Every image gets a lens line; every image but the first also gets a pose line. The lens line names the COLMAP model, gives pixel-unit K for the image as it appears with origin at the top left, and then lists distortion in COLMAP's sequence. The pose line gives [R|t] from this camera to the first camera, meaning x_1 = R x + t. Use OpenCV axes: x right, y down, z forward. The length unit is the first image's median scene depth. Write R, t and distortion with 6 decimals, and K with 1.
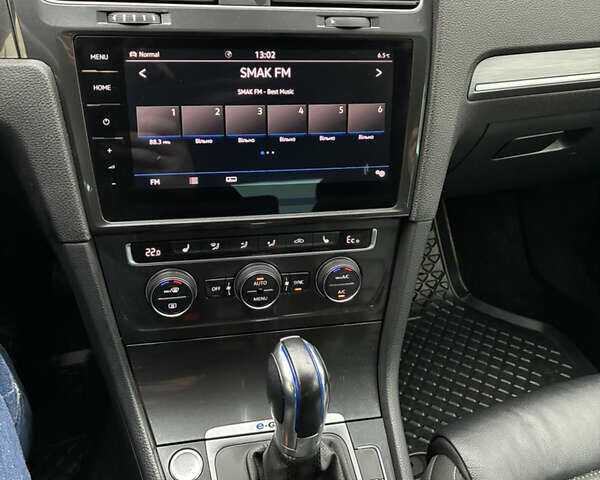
lens RADIAL K [[603.5, 0, 301.1], [0, 603.5, 227.4], [0, 0, 1]] dist [0.029625, 0.009317]
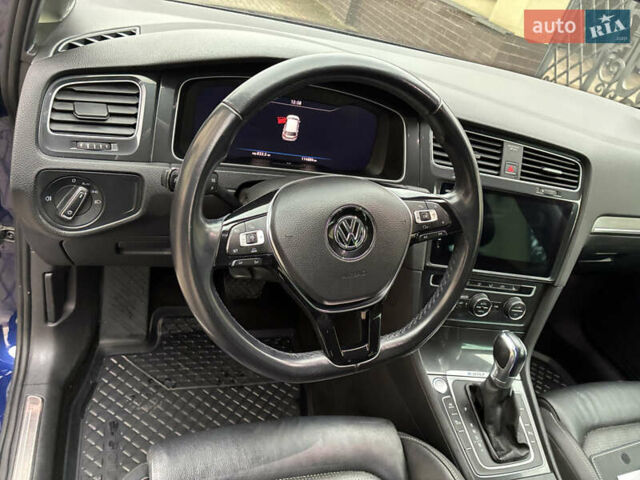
lens RADIAL K [[483.1, 0, 320.8], [0, 483.1, 231.9], [0, 0, 1]] dist [0.032160, -0.012557]
pose [[0.983028, 0.174512, 0.056581, -0.762312], [-0.169556, 0.982020, -0.082988, 0.084205], [-0.070046, 0.071986, 0.994943, -0.645214]]
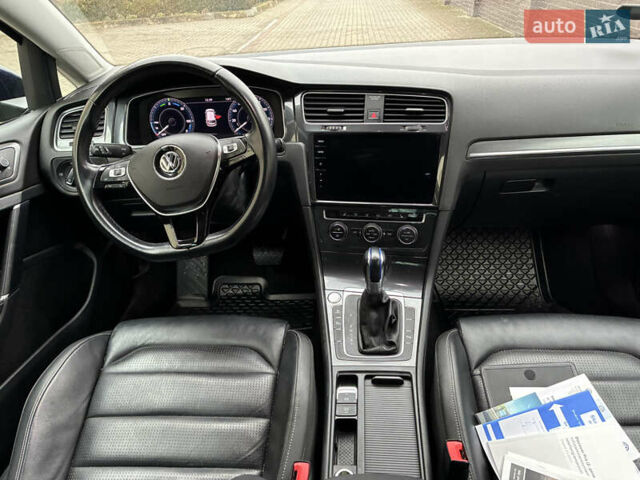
lens RADIAL K [[483.1, 0, 320.8], [0, 483.1, 231.9], [0, 0, 1]] dist [0.032160, -0.012557]
pose [[0.901179, 0.073584, -0.427156, 0.594749], [-0.133911, 0.984540, -0.112914, 0.351710], [0.412243, 0.158956, 0.897100, -0.866130]]
